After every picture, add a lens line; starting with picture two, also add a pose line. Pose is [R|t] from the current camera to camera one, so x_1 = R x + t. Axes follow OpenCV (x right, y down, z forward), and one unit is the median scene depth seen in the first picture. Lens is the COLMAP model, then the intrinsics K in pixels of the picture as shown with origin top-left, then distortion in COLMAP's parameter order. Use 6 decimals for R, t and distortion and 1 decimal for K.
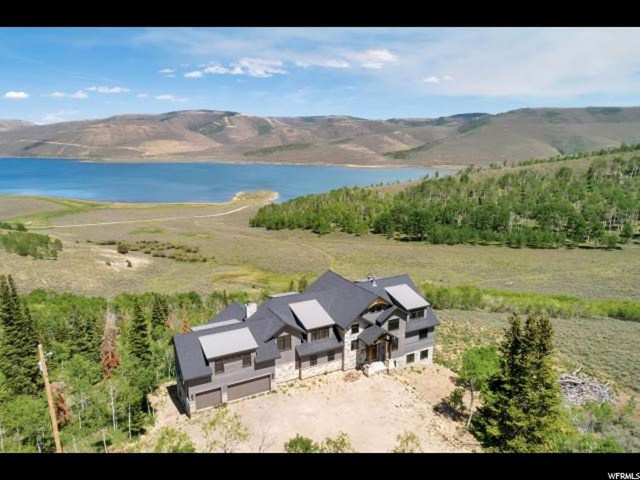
lens RADIAL K [[449.9, 0, 320.0], [0, 449.9, 240.0], [0, 0, 1]] dist [-0.003411, 0.007400]
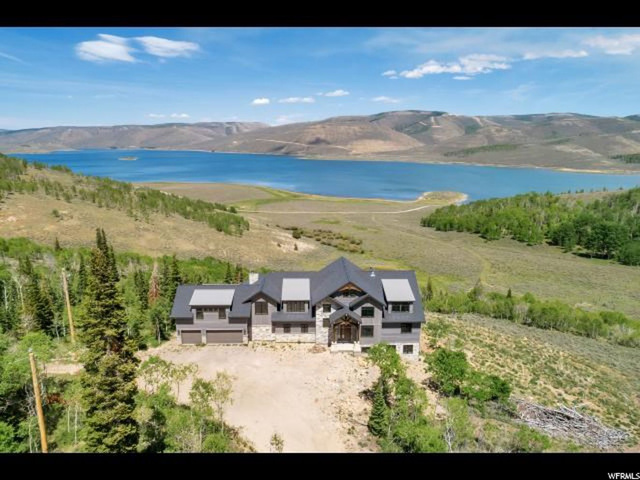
lens RADIAL K [[449.9, 0, 320.0], [0, 449.9, 240.0], [0, 0, 1]] dist [-0.003411, 0.007400]
pose [[0.893770, 0.101621, -0.436862, 0.087245], [-0.101613, 0.994547, 0.023459, 0.001104], [0.436864, 0.023423, 0.899222, -0.001025]]
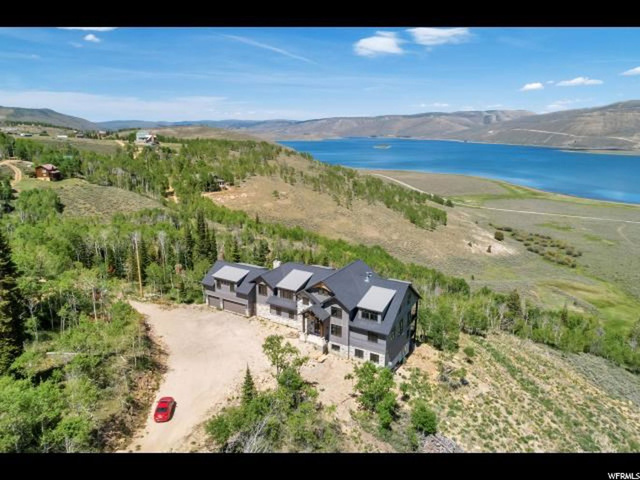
lens RADIAL K [[444.6, 0, 319.6], [0, 444.6, 264.7], [0, 0, 1]] dist [-0.005077, -0.001985]
pose [[0.504691, 0.258064, -0.823826, 0.174290], [-0.190911, 0.964012, 0.185022, -0.020637], [0.841926, 0.063898, 0.535796, 0.063378]]
